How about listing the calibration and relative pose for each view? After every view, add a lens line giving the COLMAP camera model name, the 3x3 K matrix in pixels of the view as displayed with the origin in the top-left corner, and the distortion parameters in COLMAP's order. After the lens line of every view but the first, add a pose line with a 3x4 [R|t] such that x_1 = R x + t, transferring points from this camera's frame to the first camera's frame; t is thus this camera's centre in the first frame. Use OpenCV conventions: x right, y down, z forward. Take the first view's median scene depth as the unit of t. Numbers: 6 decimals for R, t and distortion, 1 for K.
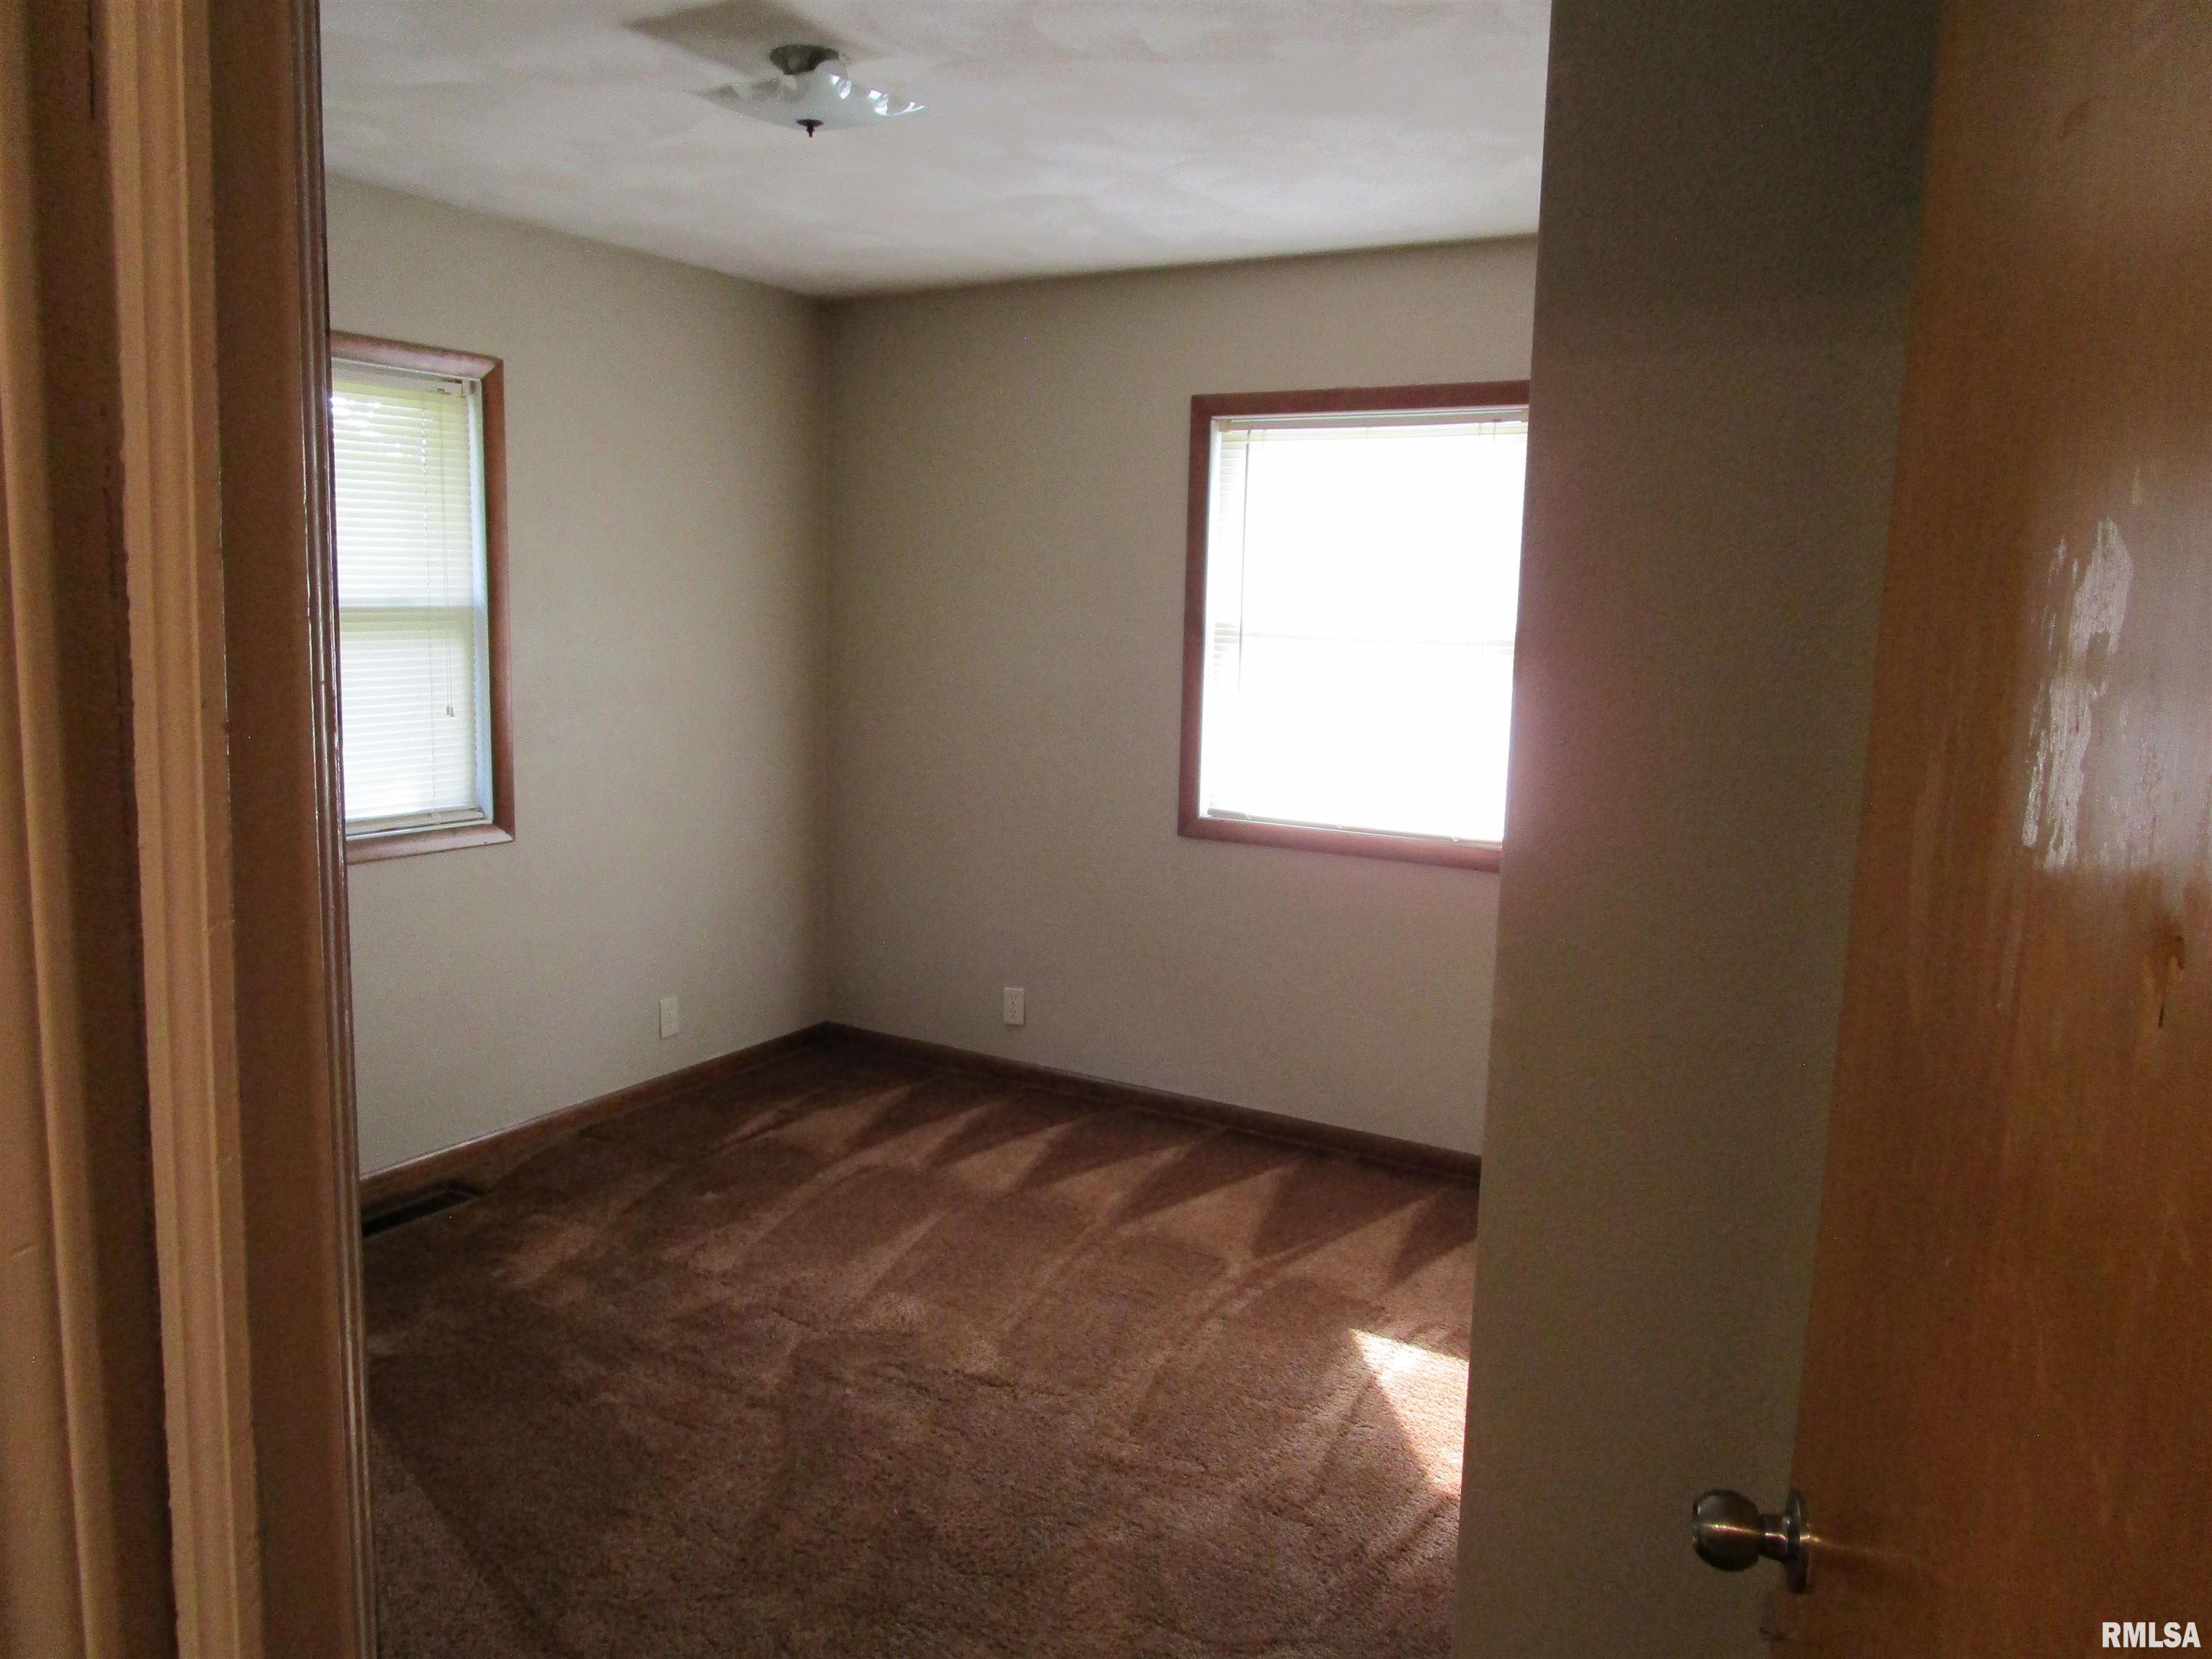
lens RADIAL K [[1601.2, 0, 1108.6], [0, 1601.2, 825.3], [0, 0, 1]] dist [-0.020068, 0.004588]
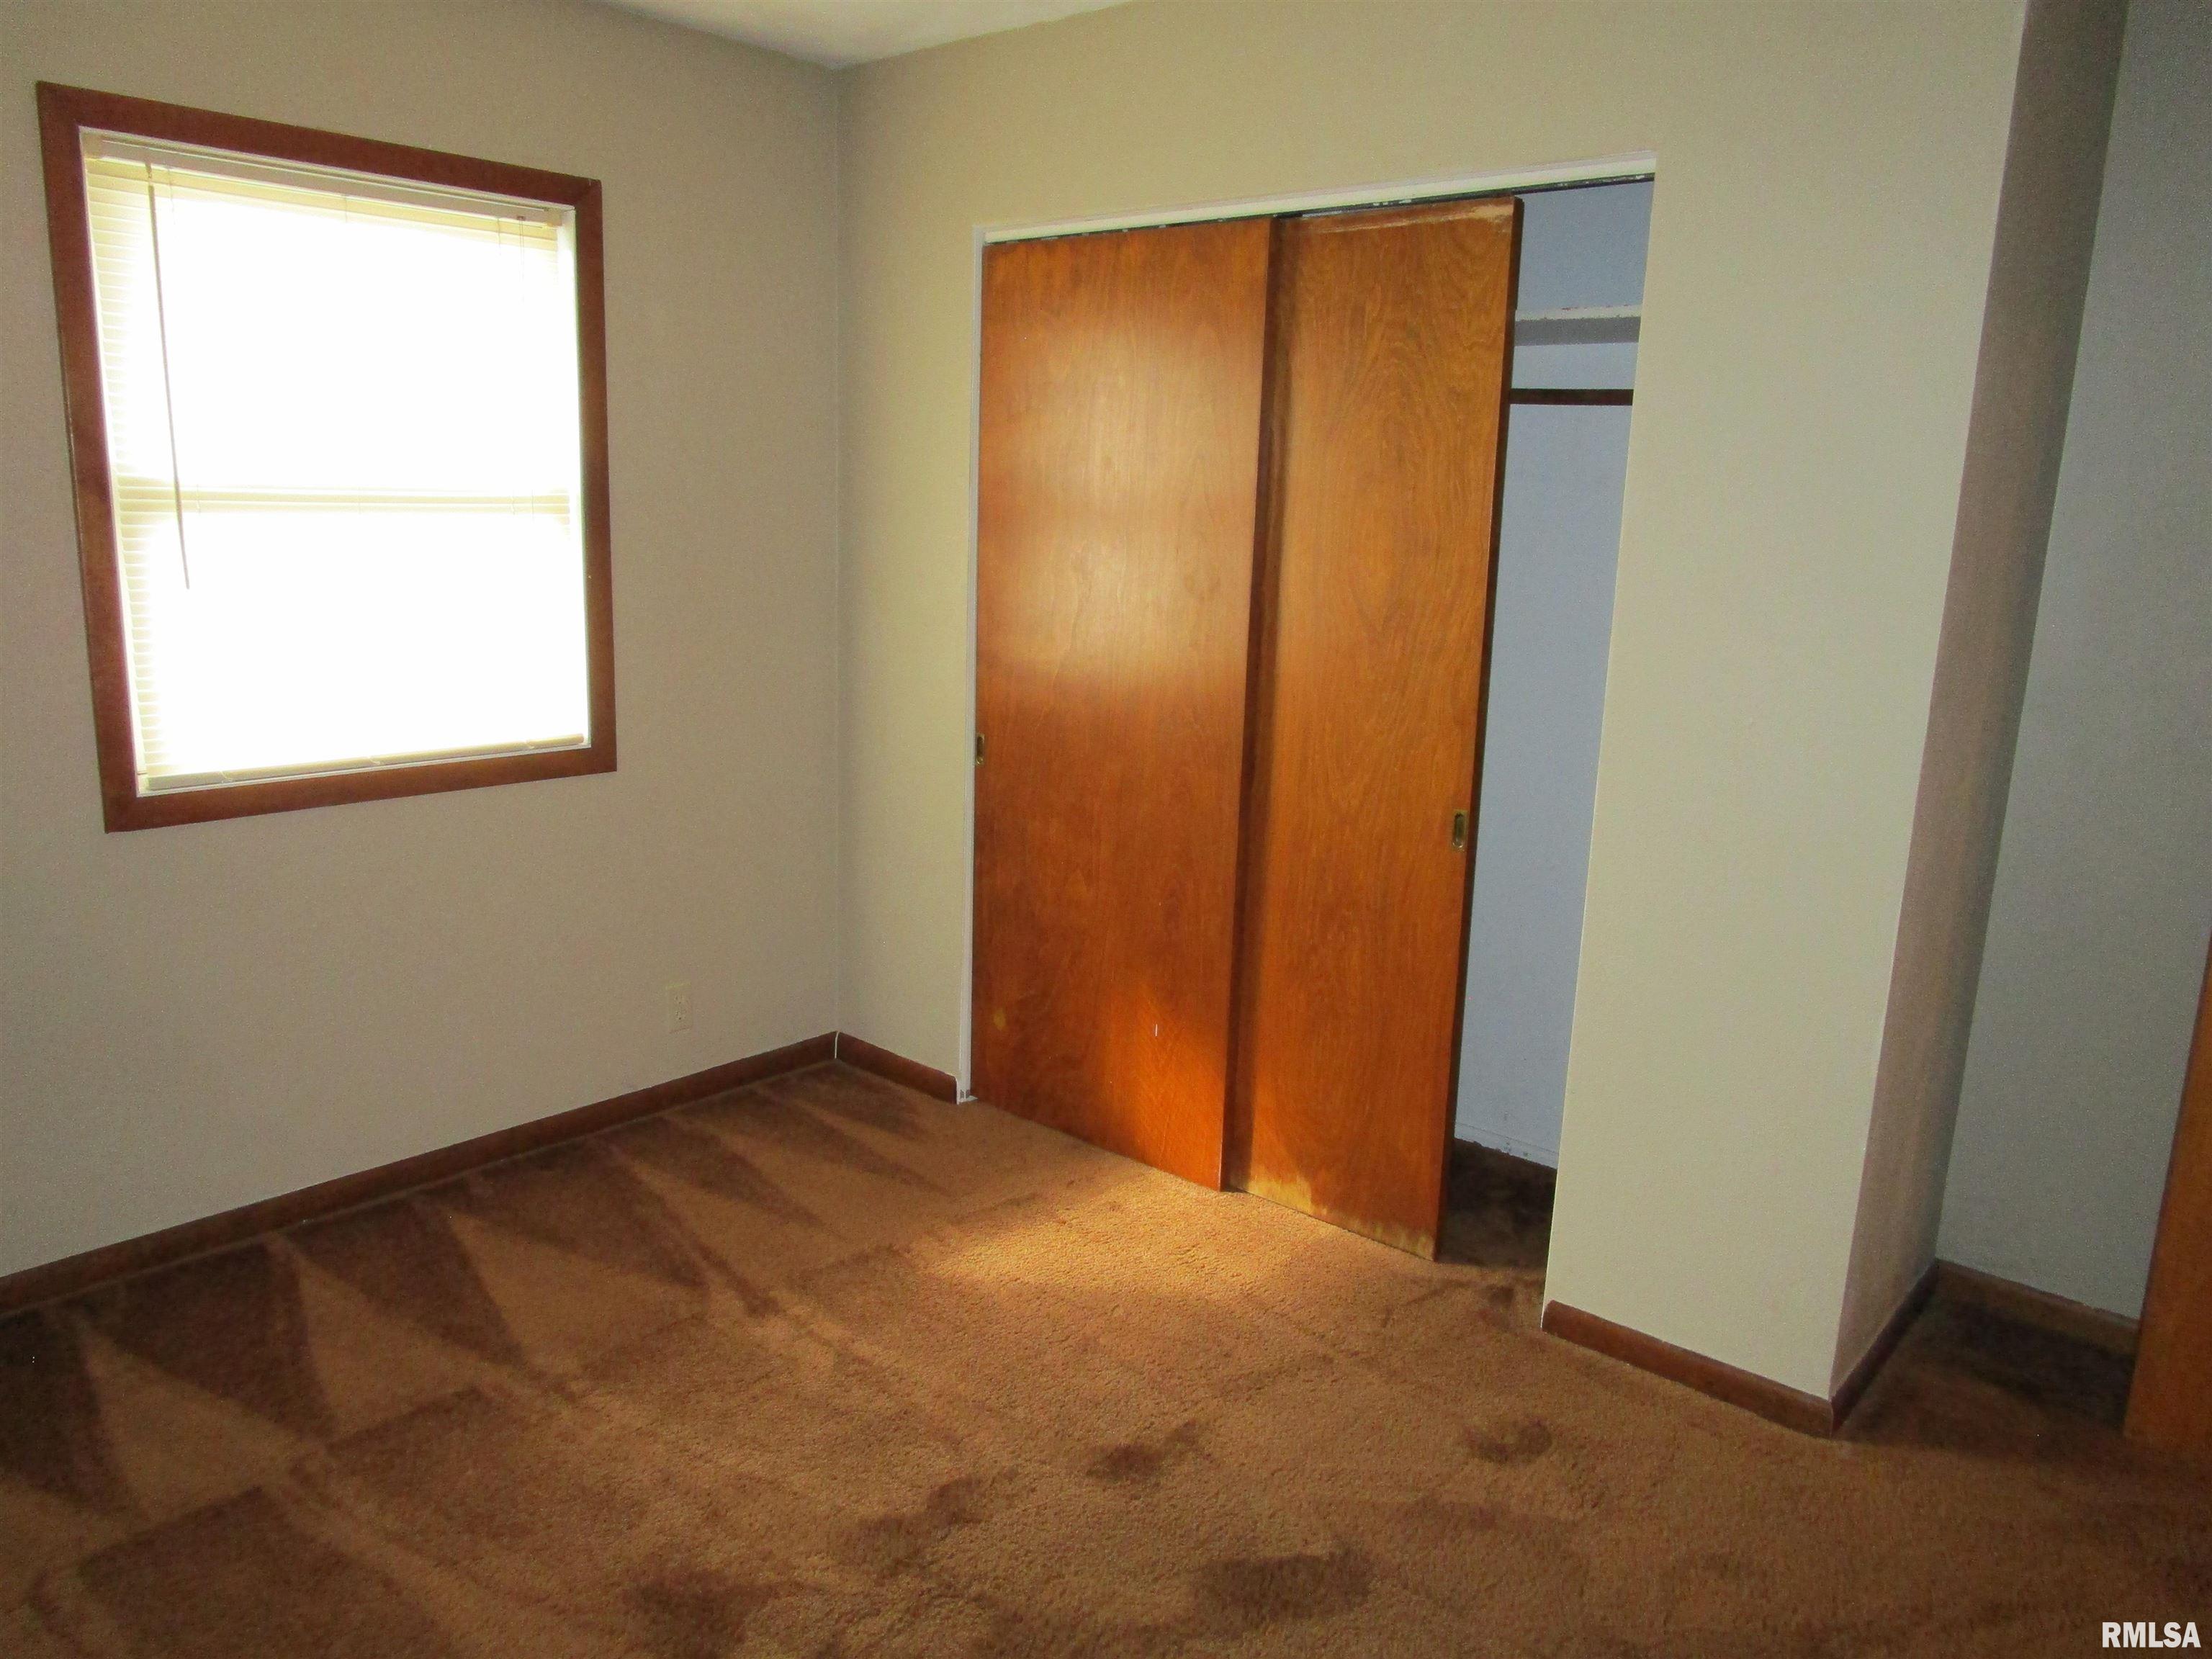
lens RADIAL K [[1601.2, 0, 1108.6], [0, 1601.2, 825.3], [0, 0, 1]] dist [-0.020068, 0.004588]
pose [[0.178000, -0.224607, 0.958054, -0.567485], [0.111731, 0.971919, 0.207099, -0.096069], [-0.977667, 0.070180, 0.198097, 0.613124]]
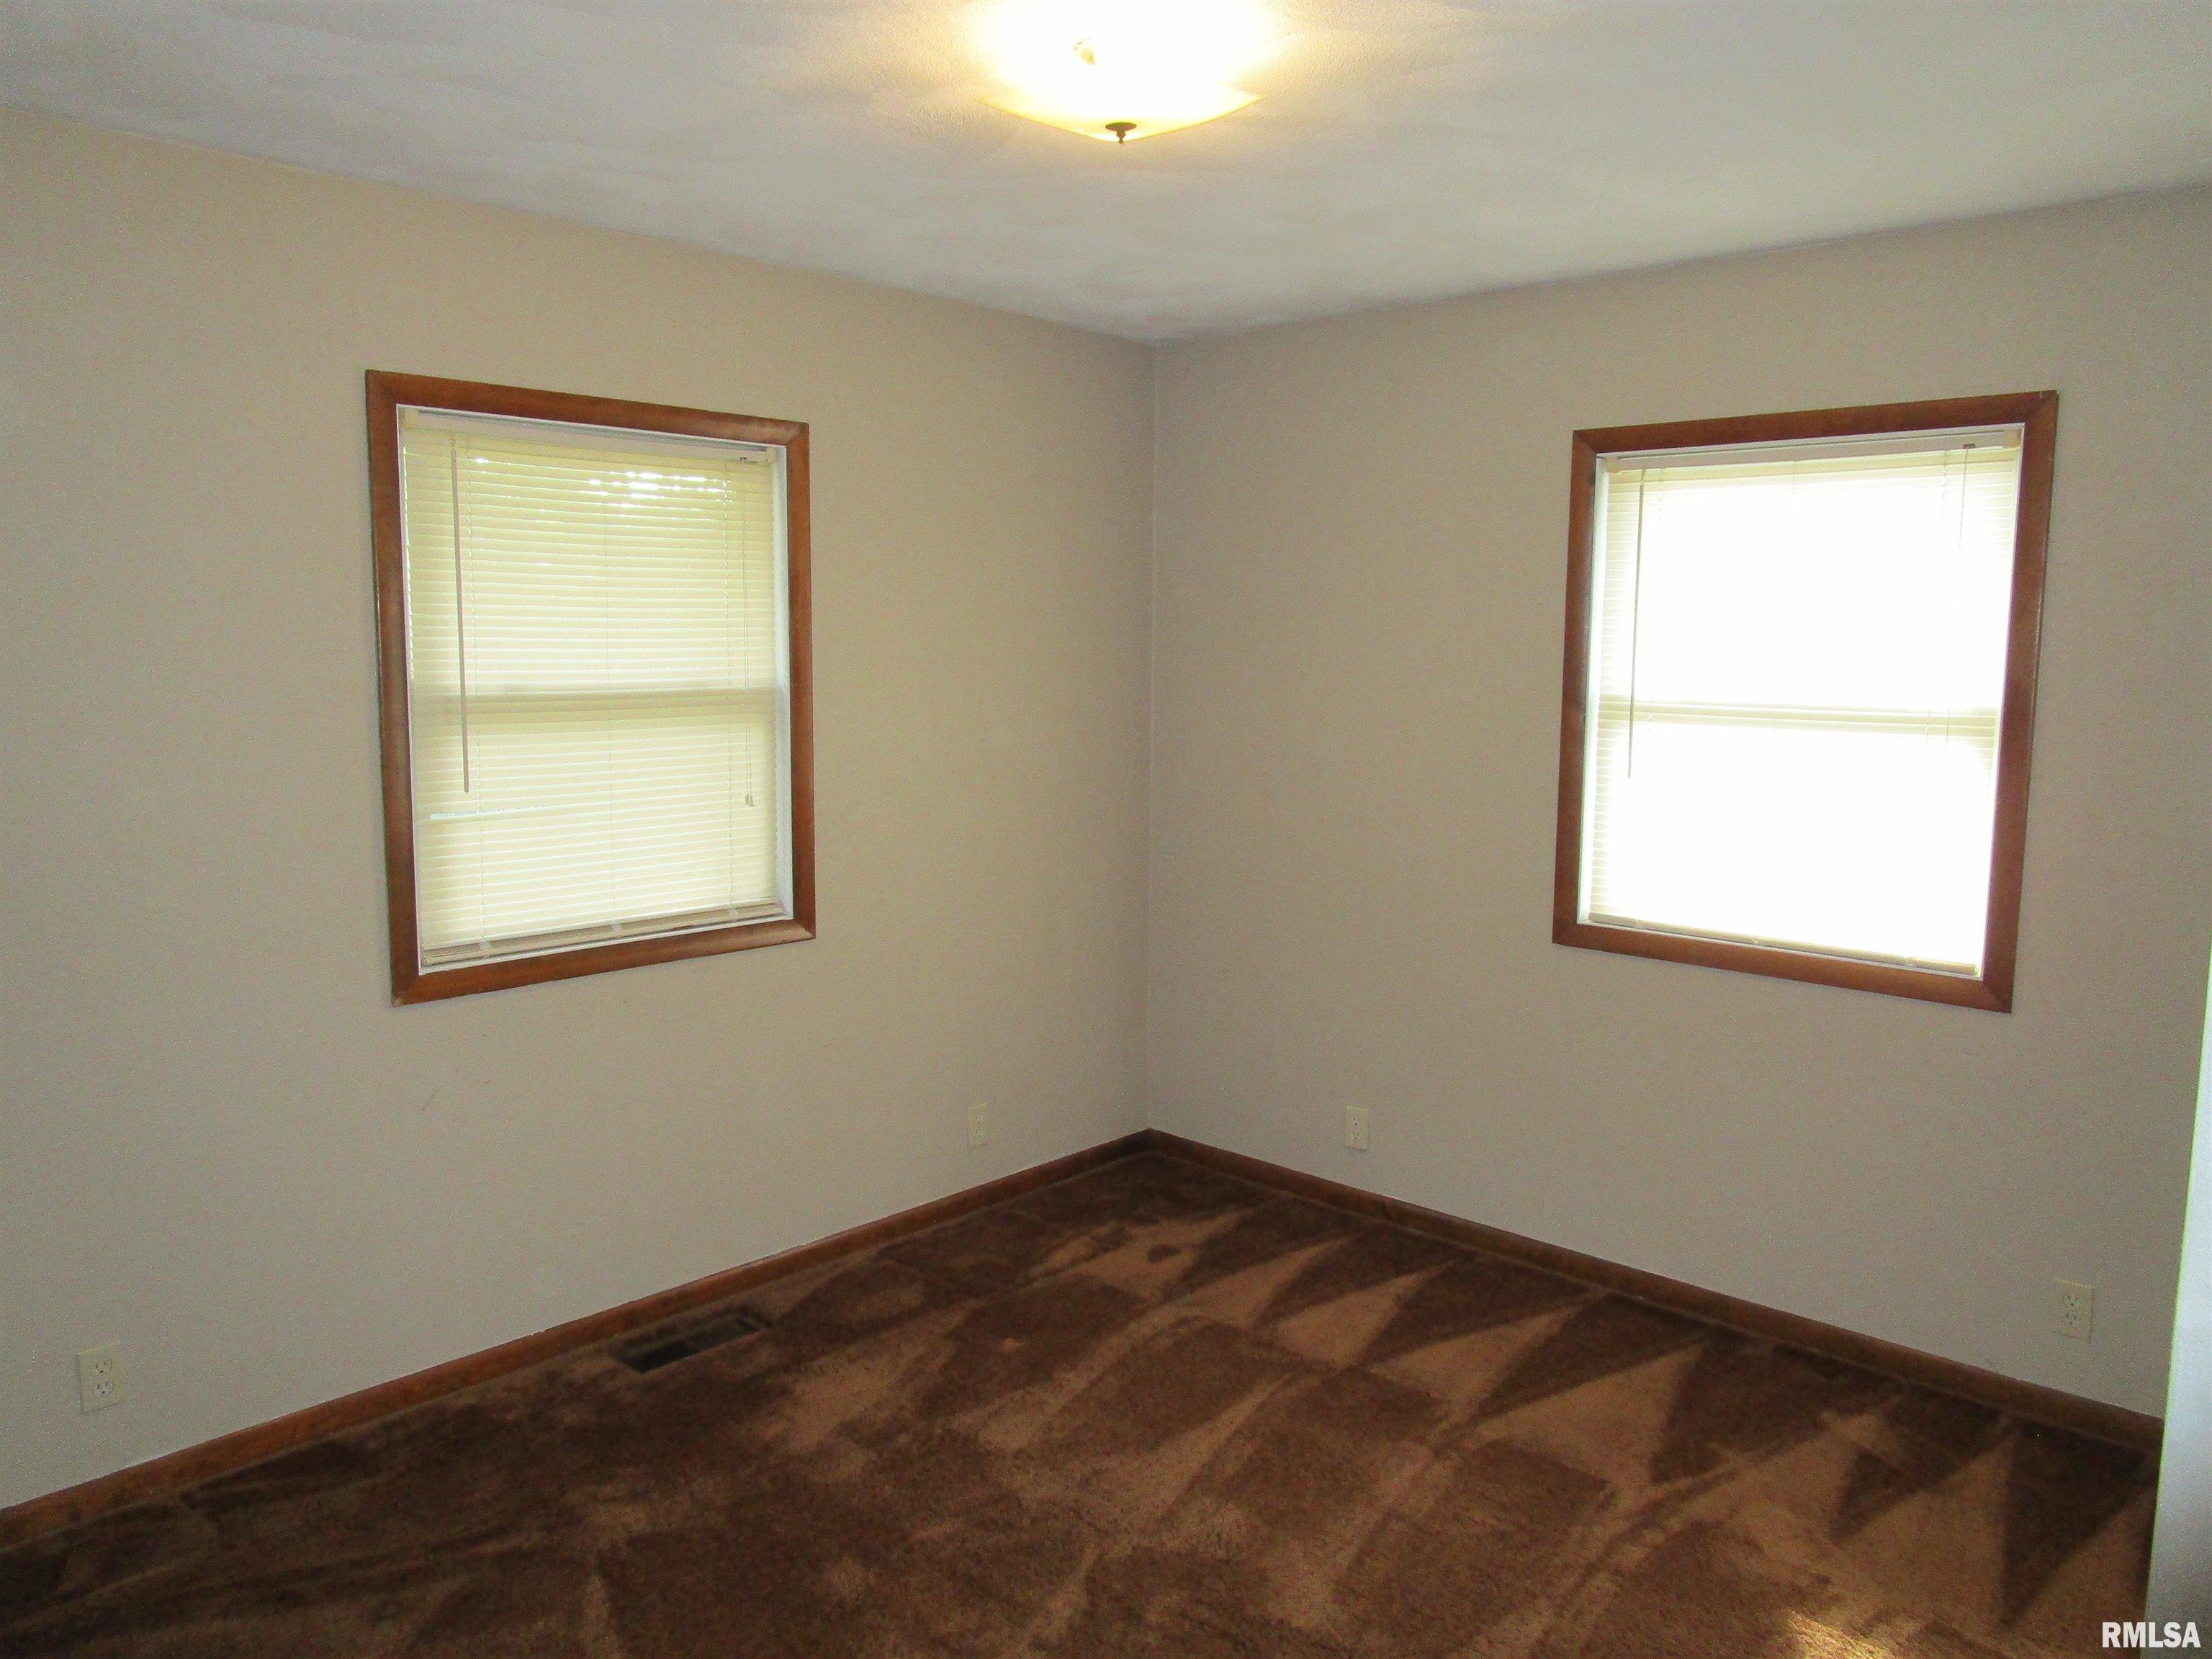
lens RADIAL K [[1601.2, 0, 1108.6], [0, 1601.2, 825.3], [0, 0, 1]] dist [-0.020068, 0.004588]
pose [[0.977132, 0.008386, -0.212470, -0.009138], [-0.014379, 0.999541, -0.026679, -0.036979], [0.212149, 0.029124, 0.976803, 0.138705]]
